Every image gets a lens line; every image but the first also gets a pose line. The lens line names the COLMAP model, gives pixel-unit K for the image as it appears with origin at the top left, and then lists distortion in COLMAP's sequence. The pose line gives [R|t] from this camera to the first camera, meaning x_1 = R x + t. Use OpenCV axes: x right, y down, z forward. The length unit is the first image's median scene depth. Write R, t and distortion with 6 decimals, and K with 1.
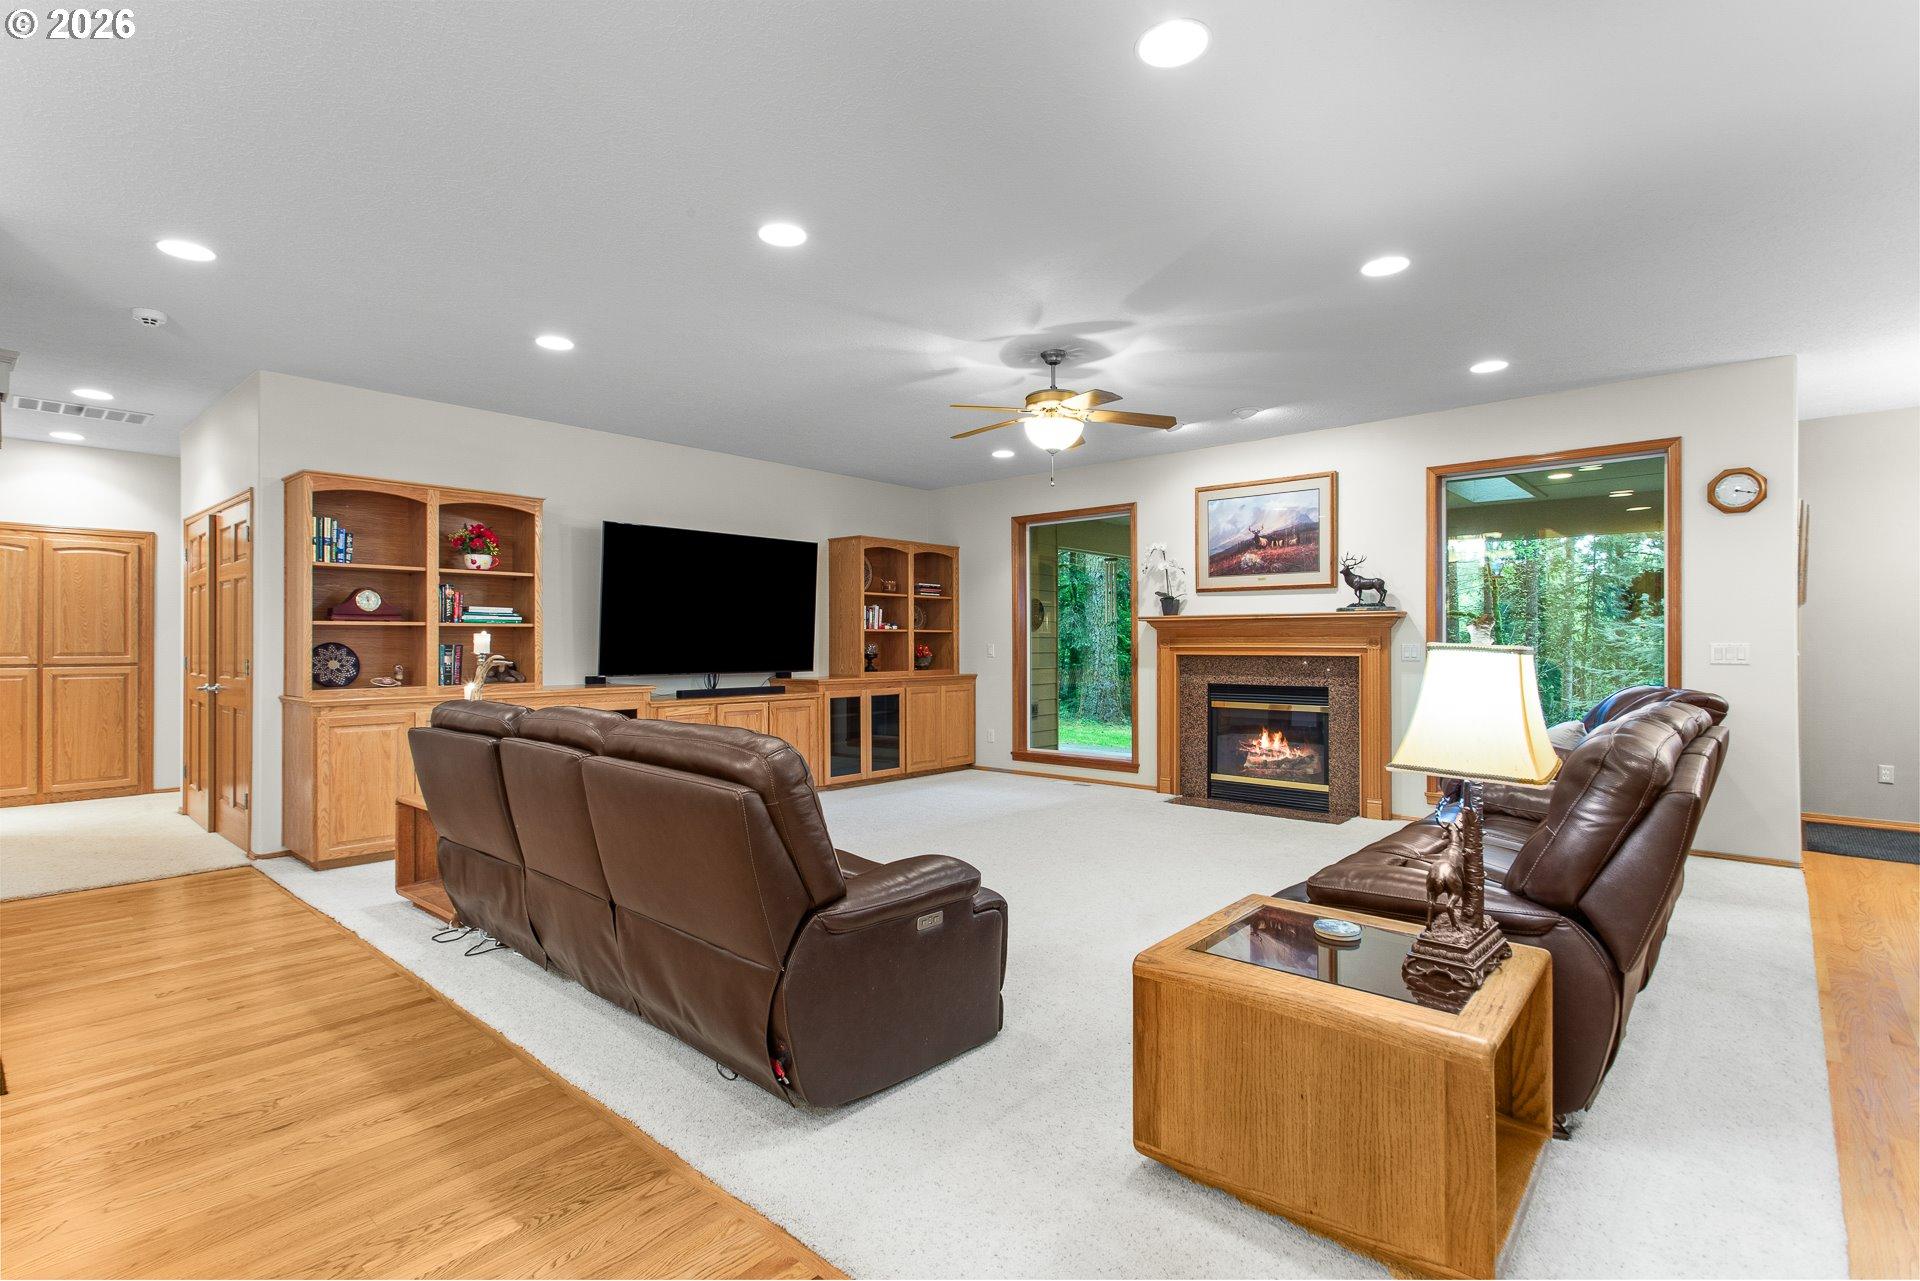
lens RADIAL K [[916.4, 0, 944.7], [0, 916.4, 645.3], [0, 0, 1]] dist [0.018063, 0.001060]
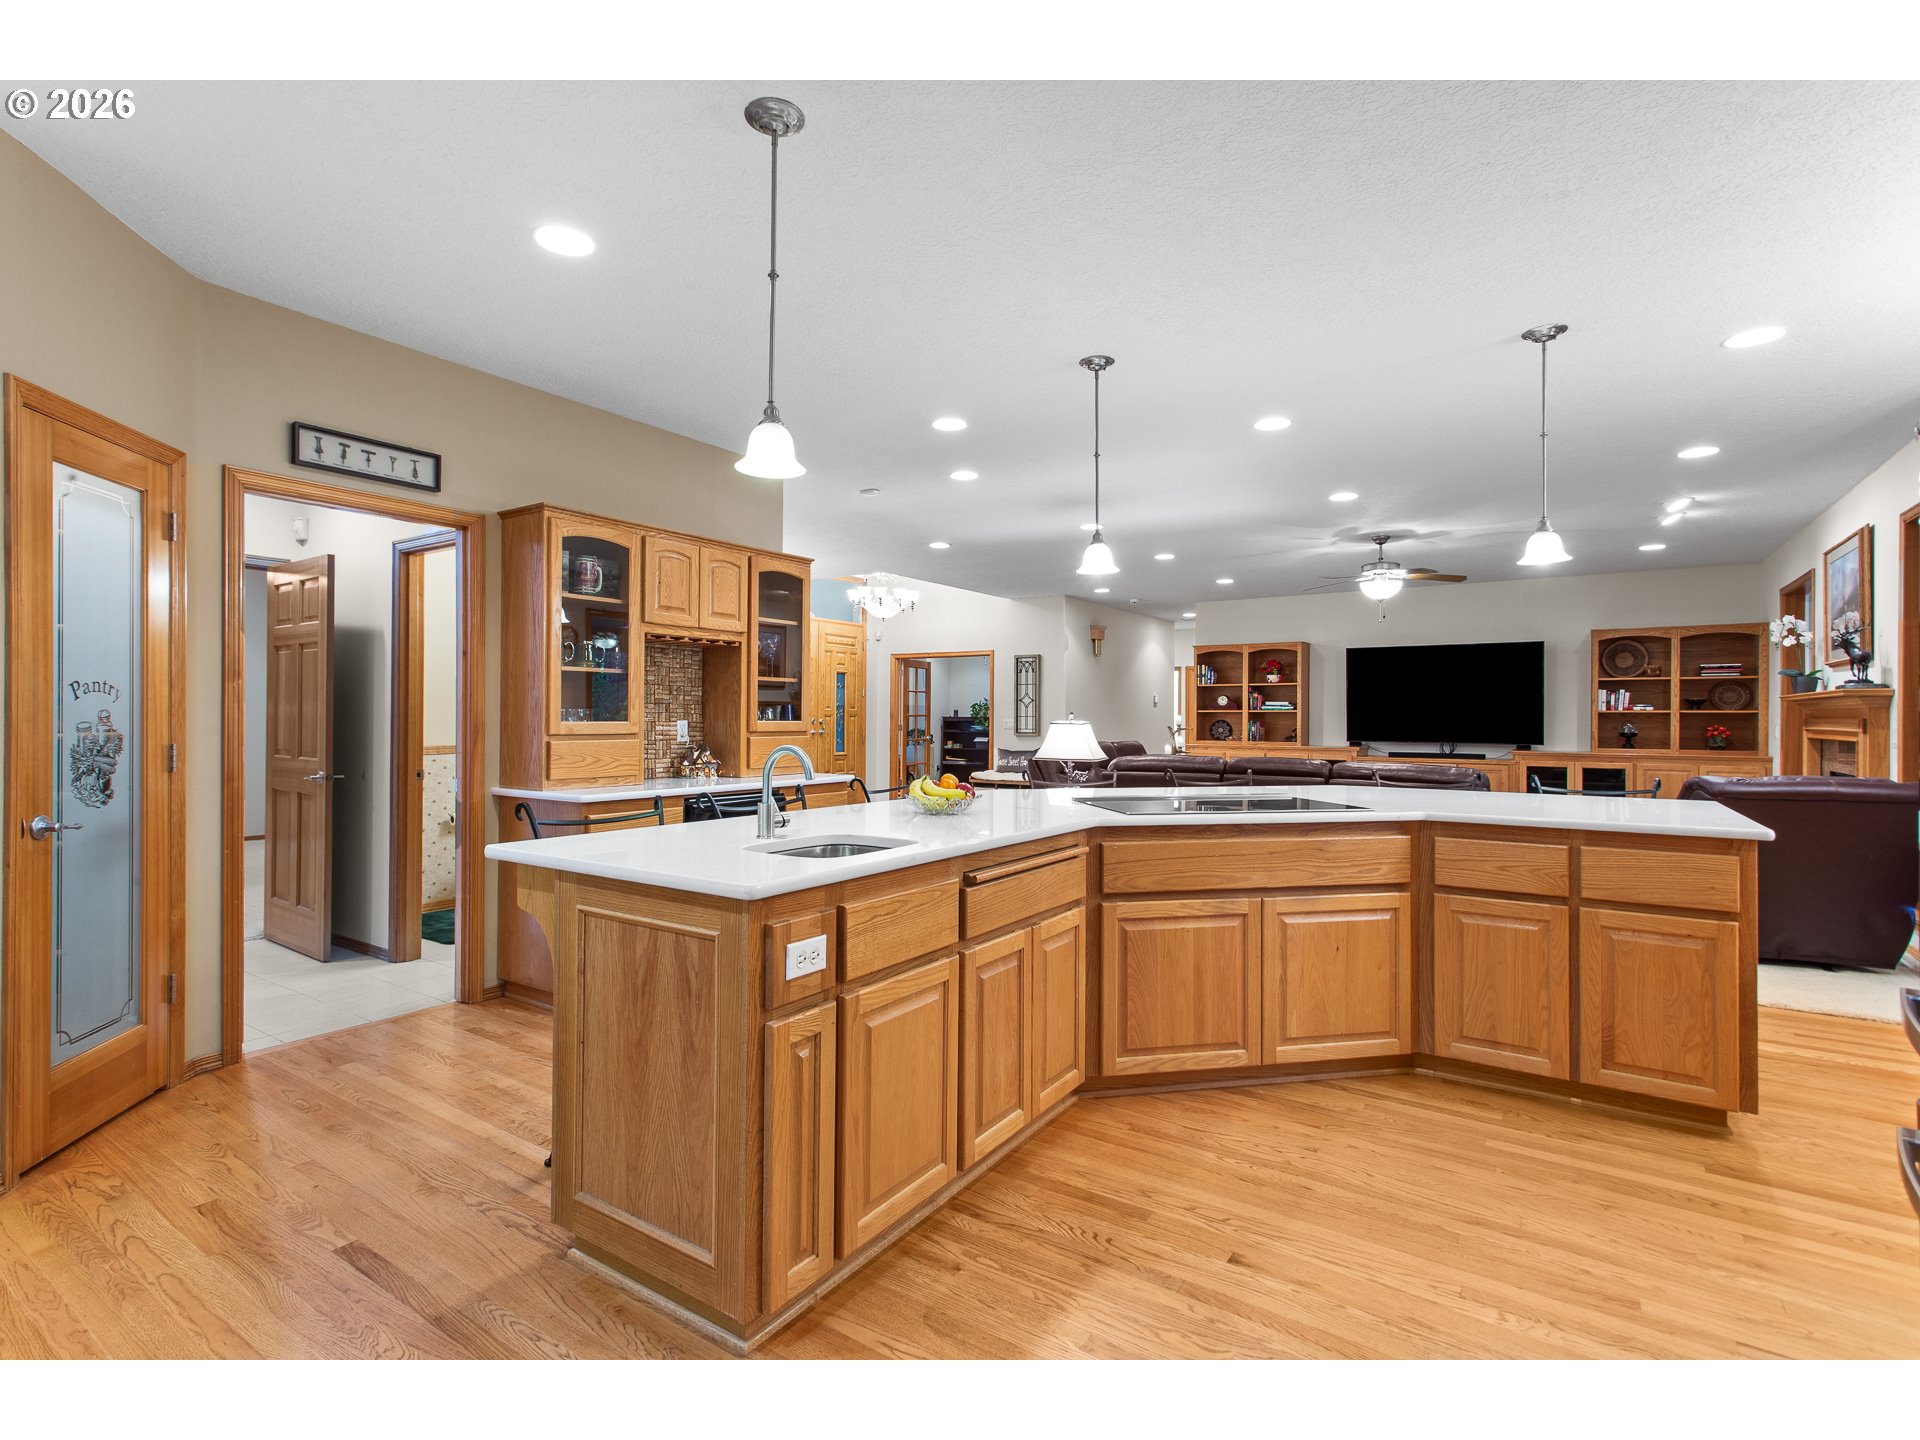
lens RADIAL K [[916.5, 0, 934.5], [0, 916.5, 717.2], [0, 0, 1]] dist [0.006235, 0.000940]
pose [[0.131631, 0.001431, -0.991298, 1.141504], [-0.007967, 0.999968, 0.000386, -0.003760], [0.991267, 0.007847, 0.131638, 0.030514]]
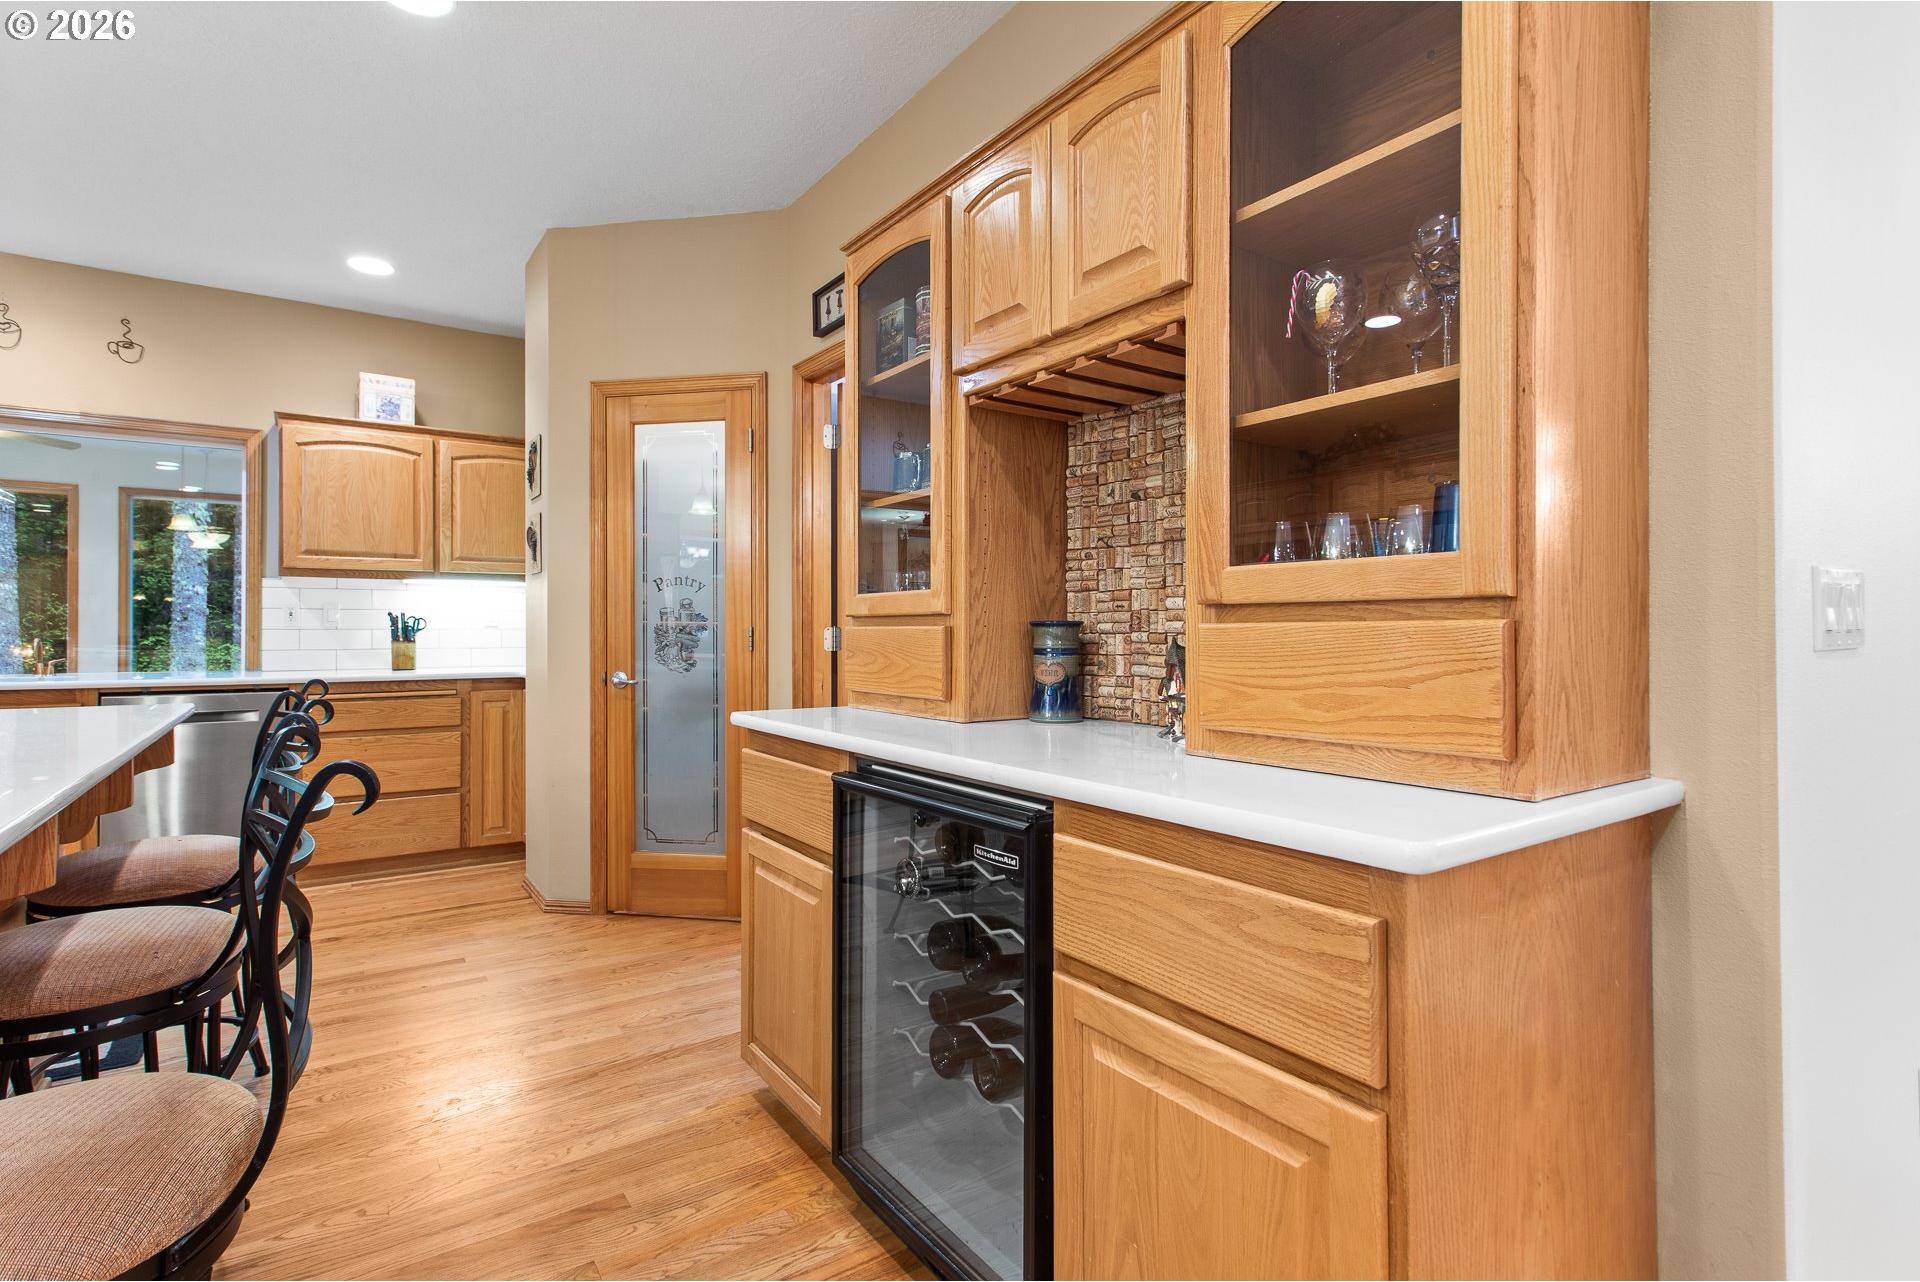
lens RADIAL K [[924.4, 0, 939.9], [0, 924.4, 631.9], [0, 0, 1]] dist [0.000841, 0.000029]
pose [[-0.972982, 0.001011, 0.230880, 0.399707], [0.001261, 0.999999, 0.000936, 0.015551], [-0.230879, 0.001202, -0.972982, 0.211208]]
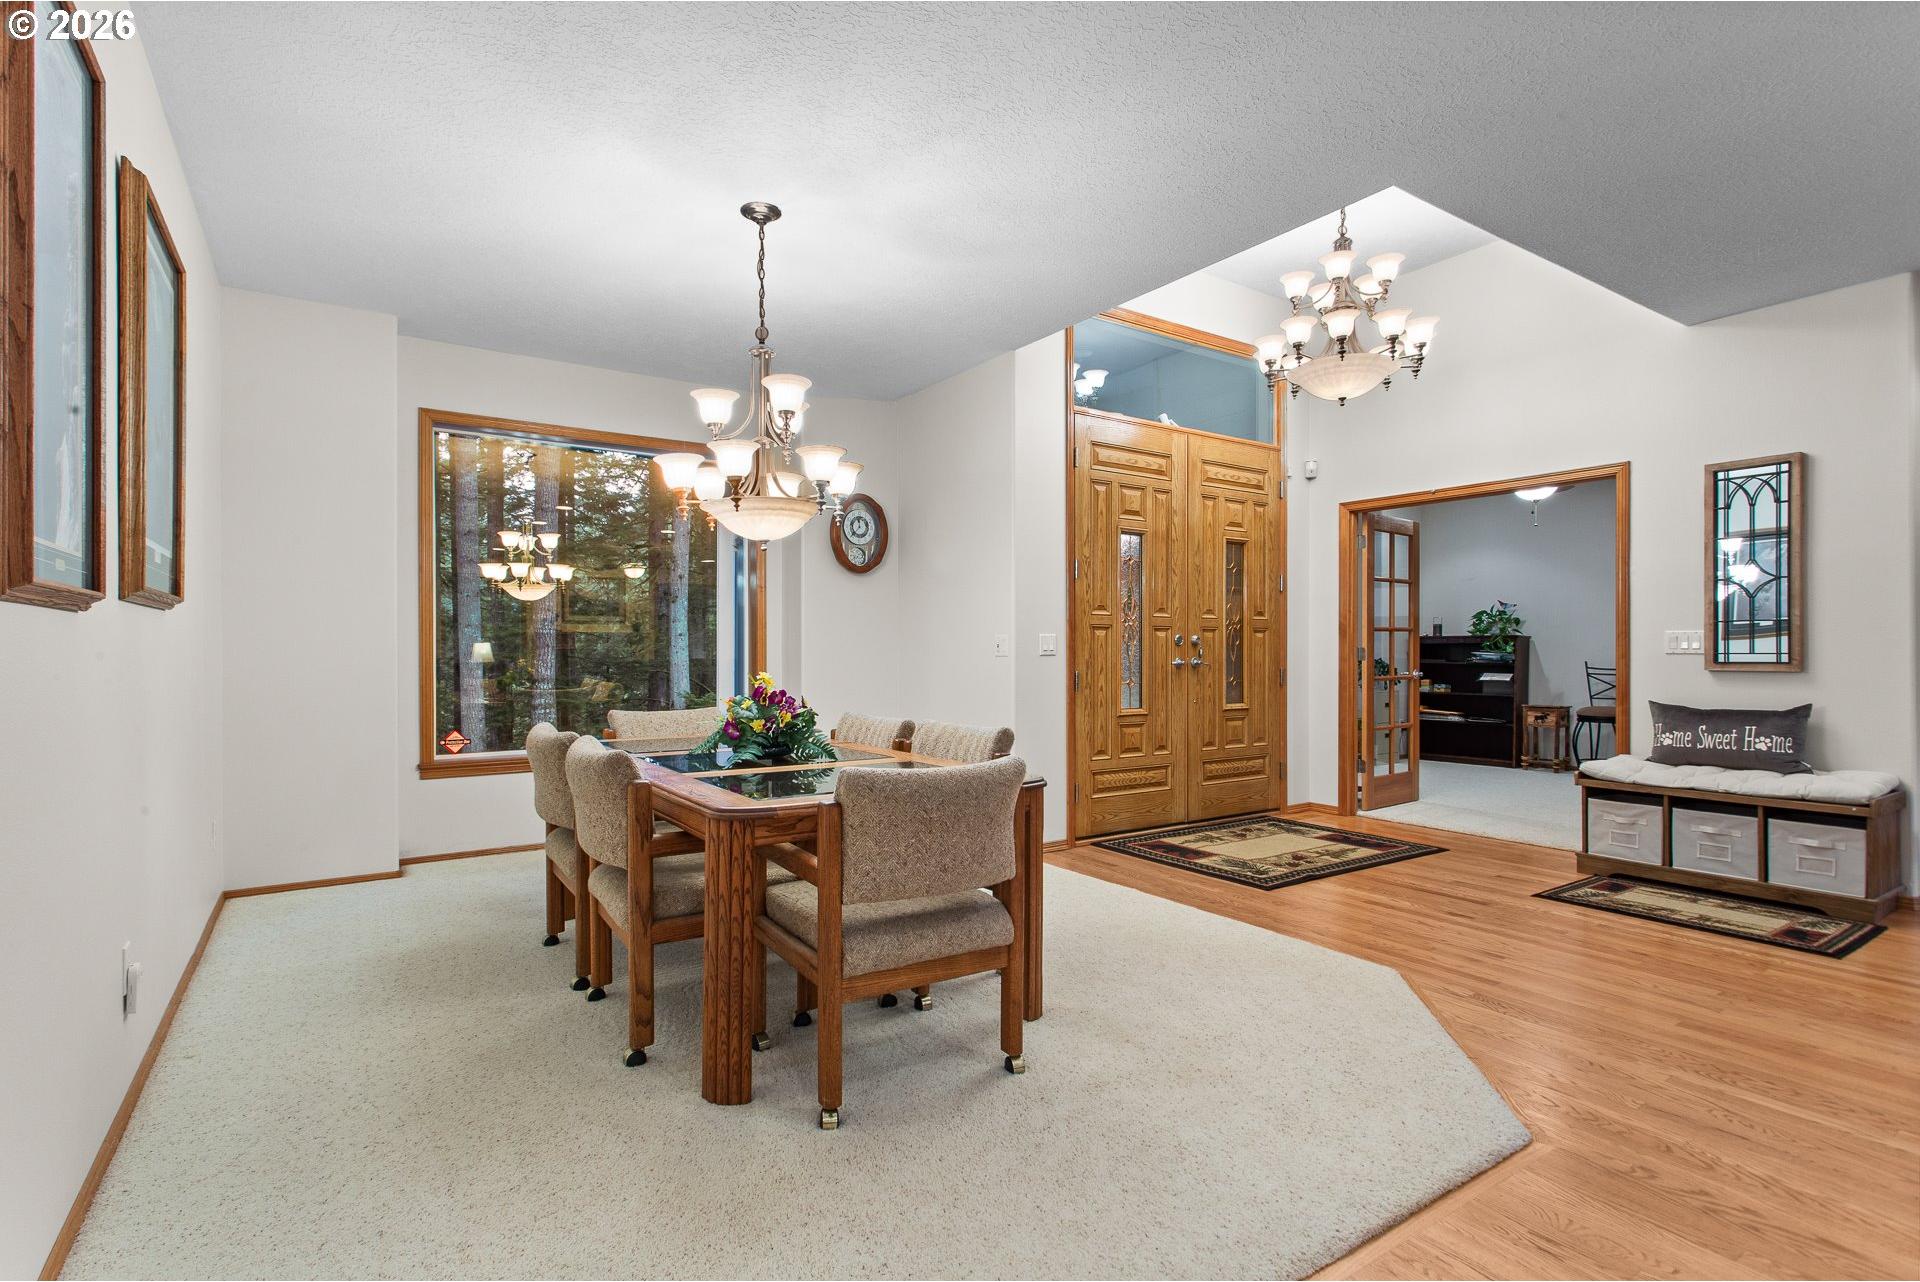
lens RADIAL K [[925.2, 0, 942.5], [0, 925.2, 659.0], [0, 0, 1]] dist [-0.000764, 0.000347]
pose [[-0.245086, 0.010612, -0.969443, 0.221928], [-0.001015, 0.999937, 0.011202, 0.015357], [0.969501, 0.003730, -0.245060, 0.030078]]
